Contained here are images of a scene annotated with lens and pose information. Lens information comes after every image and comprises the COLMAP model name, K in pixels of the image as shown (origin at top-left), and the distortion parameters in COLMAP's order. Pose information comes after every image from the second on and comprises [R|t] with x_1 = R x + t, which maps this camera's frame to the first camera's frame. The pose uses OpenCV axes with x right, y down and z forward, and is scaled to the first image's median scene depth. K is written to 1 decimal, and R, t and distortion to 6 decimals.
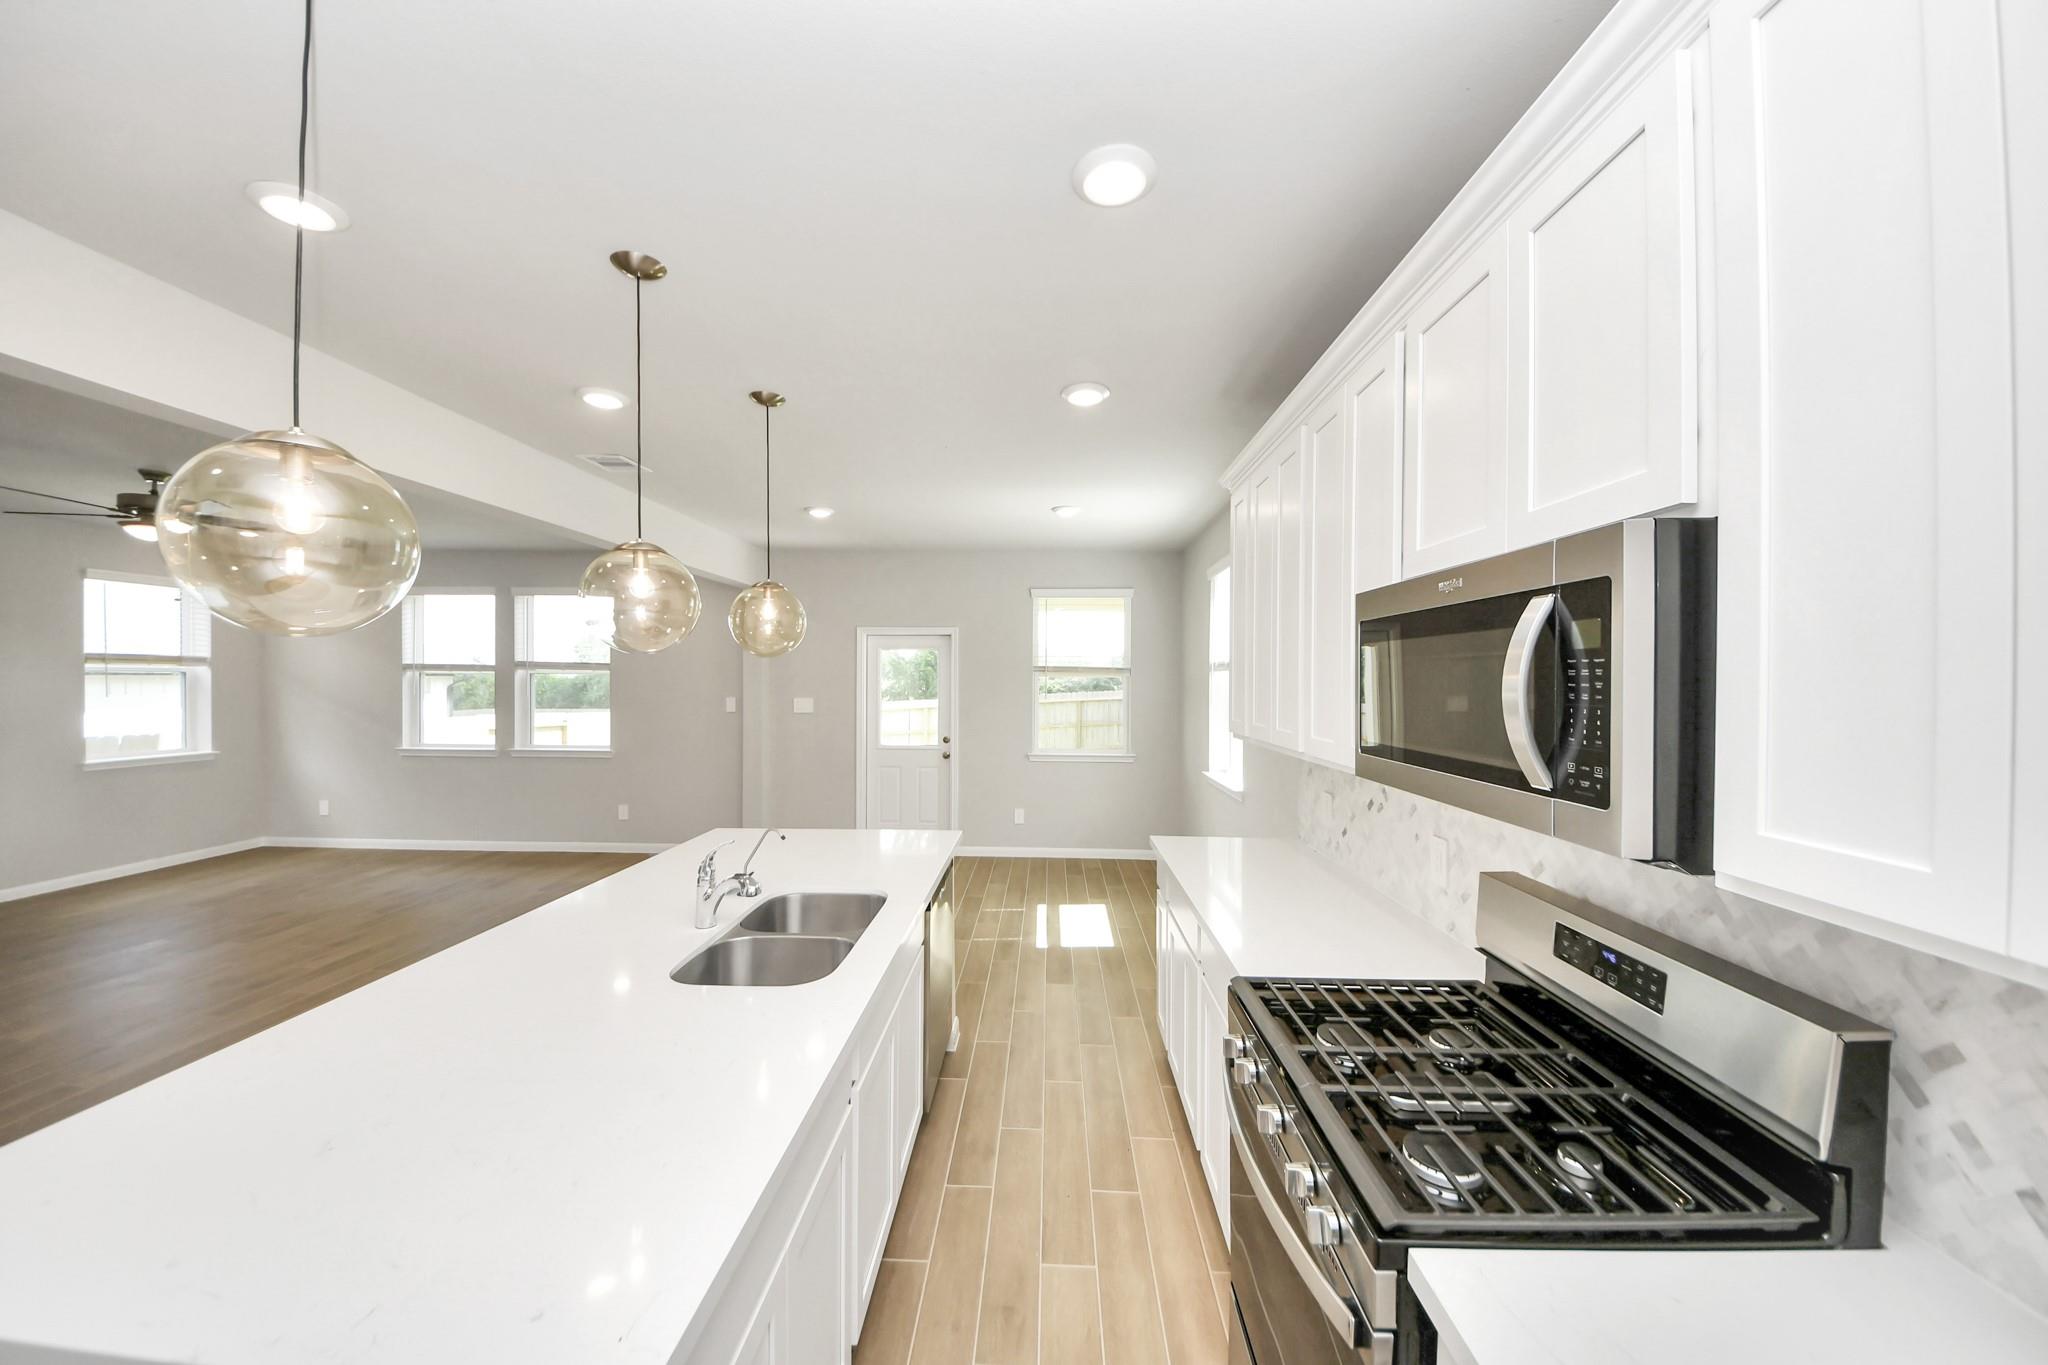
lens RADIAL K [[731.1, 0, 1003.7], [0, 731.1, 675.1], [0, 0, 1]] dist [0.000966, -0.003186]
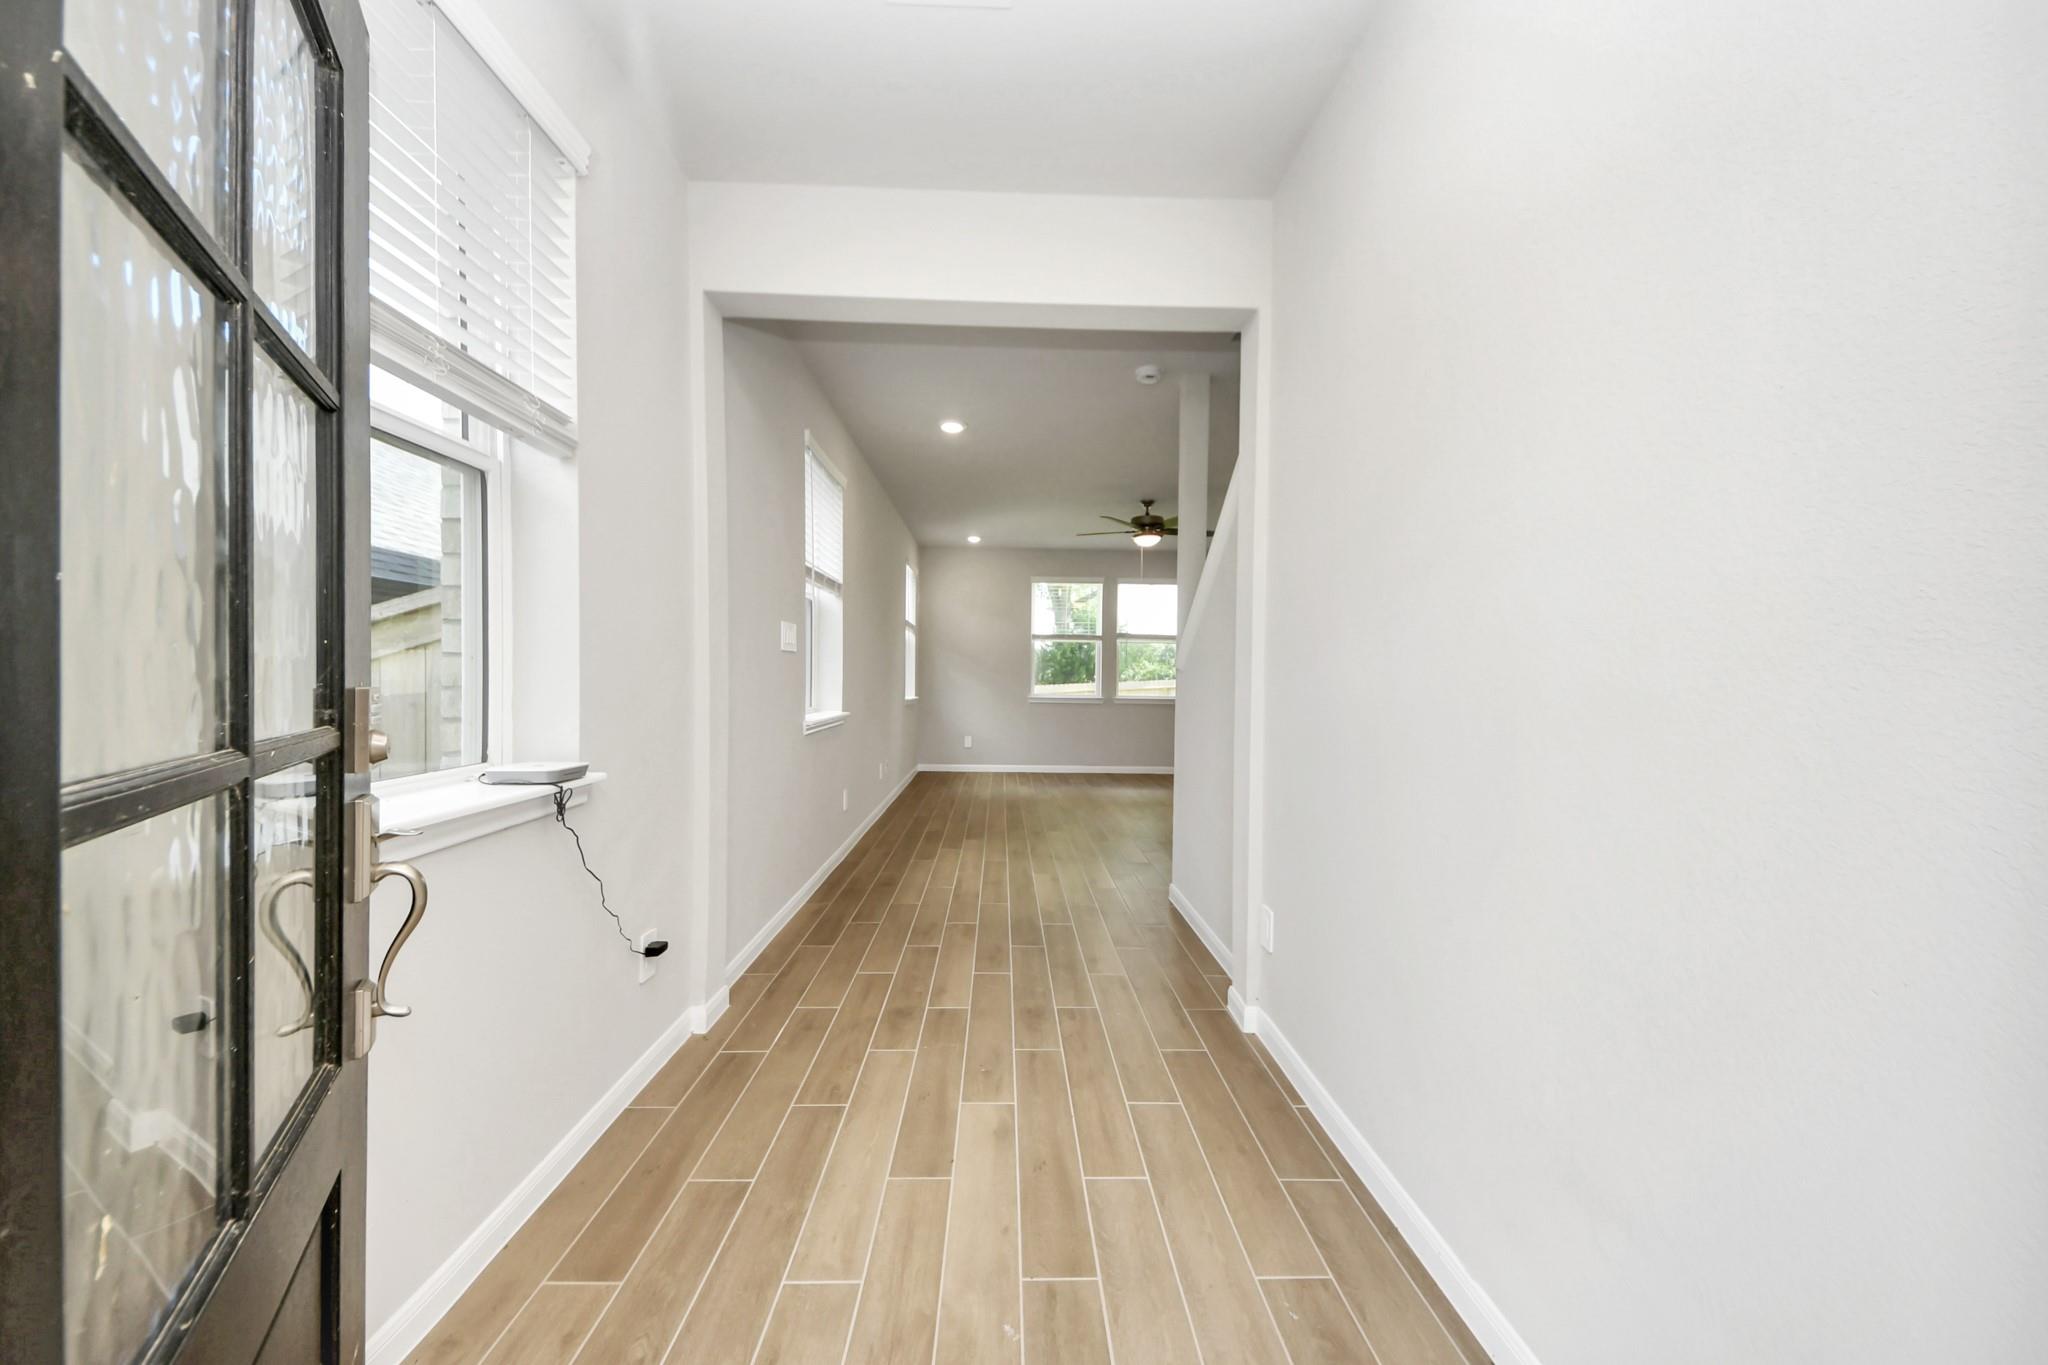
lens RADIAL K [[731.1, 0, 1020.9], [0, 731.1, 676.0], [0, 0, 1]] dist [0.000966, -0.003186]
pose [[0.997691, 0.005147, 0.067715, -1.129615], [-0.004217, 0.999895, -0.013878, 0.096315], [-0.067779, 0.013561, 0.997608, -0.443426]]
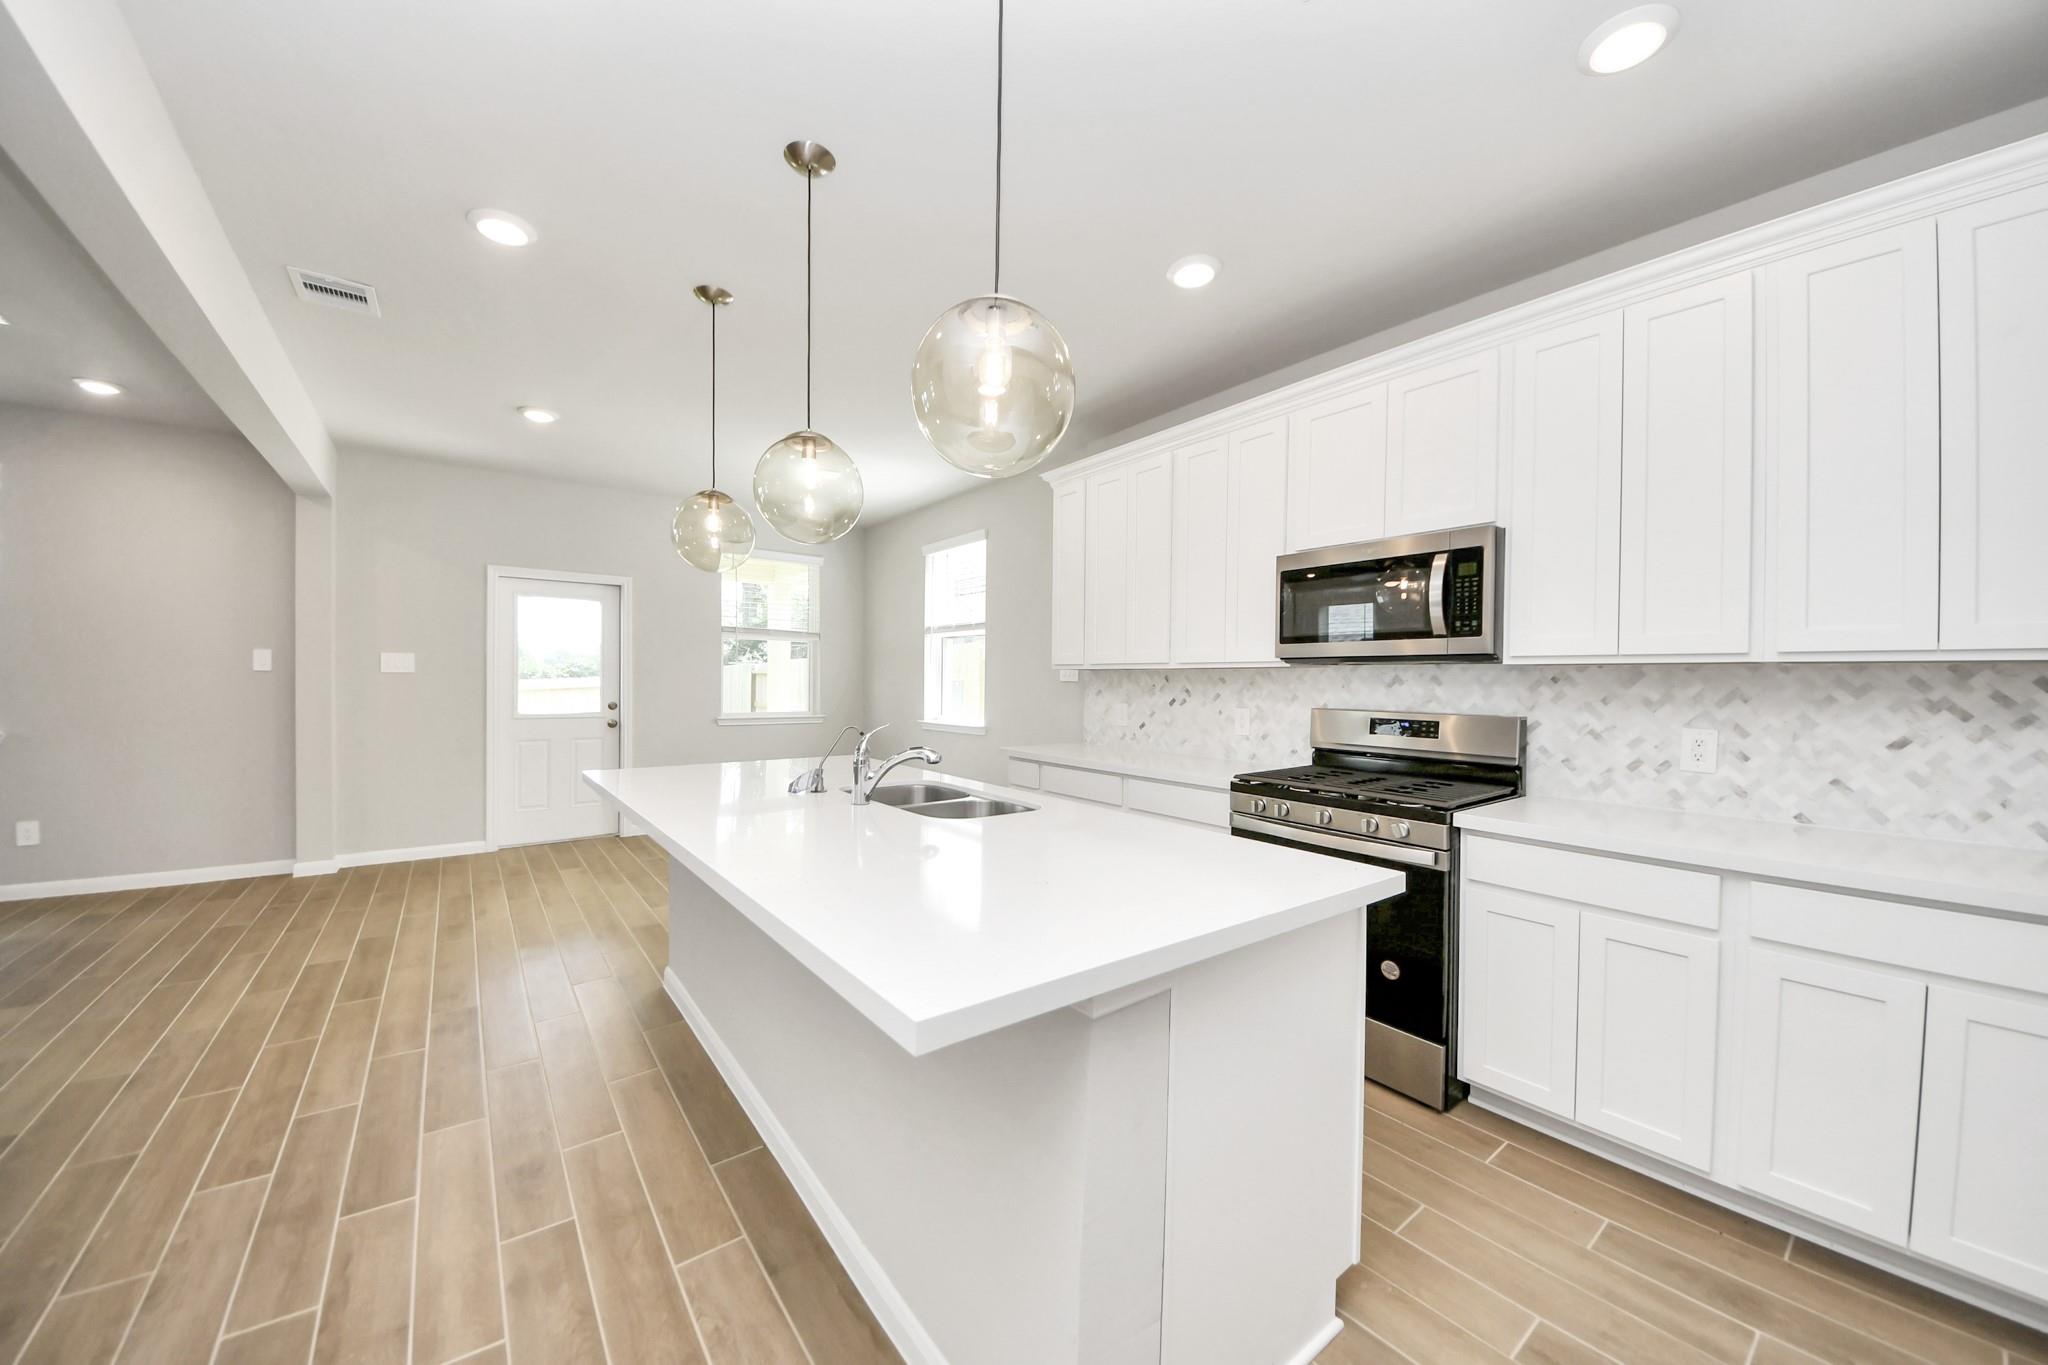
lens RADIAL K [[731.1, 0, 1023.6], [0, 731.1, 668.6], [0, 0, 1]] dist [0.000966, -0.003186]
pose [[0.757289, 0.015075, 0.652906, -0.333458], [-0.011507, 0.999886, -0.009739, 0.054923], [-0.652978, -0.000137, 0.757377, 0.016539]]
